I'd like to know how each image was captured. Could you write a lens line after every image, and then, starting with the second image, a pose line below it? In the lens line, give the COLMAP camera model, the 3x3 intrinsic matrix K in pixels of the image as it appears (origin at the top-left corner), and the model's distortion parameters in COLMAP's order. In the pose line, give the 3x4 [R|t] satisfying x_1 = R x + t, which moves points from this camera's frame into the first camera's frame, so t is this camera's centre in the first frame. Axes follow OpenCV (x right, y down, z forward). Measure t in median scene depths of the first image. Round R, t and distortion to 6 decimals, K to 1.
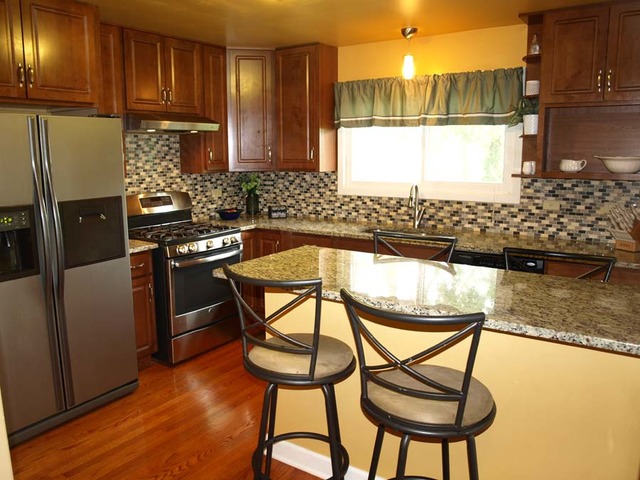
lens RADIAL K [[510.0, 0, 319.4], [0, 510.0, 239.9], [0, 0, 1]] dist [-0.081923, 0.033796]
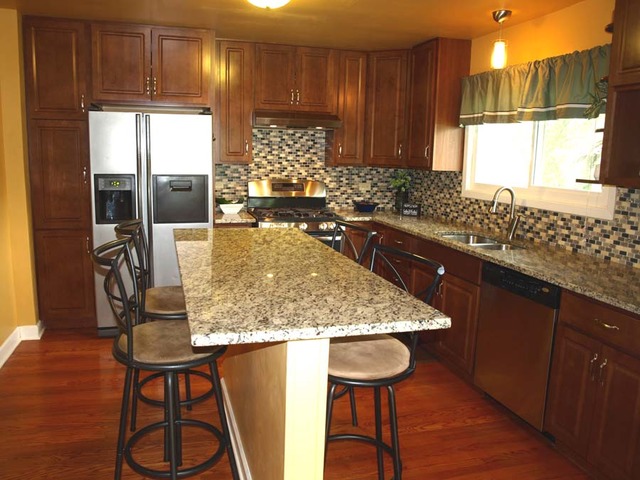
lens RADIAL K [[510.0, 0, 302.1], [0, 510.0, 236.9], [0, 0, 1]] dist [-0.081923, 0.033796]
pose [[0.769296, 0.129503, -0.625630, 0.456002], [-0.140482, 0.989563, 0.032094, -0.004095], [0.623256, 0.063200, 0.779460, 0.105749]]
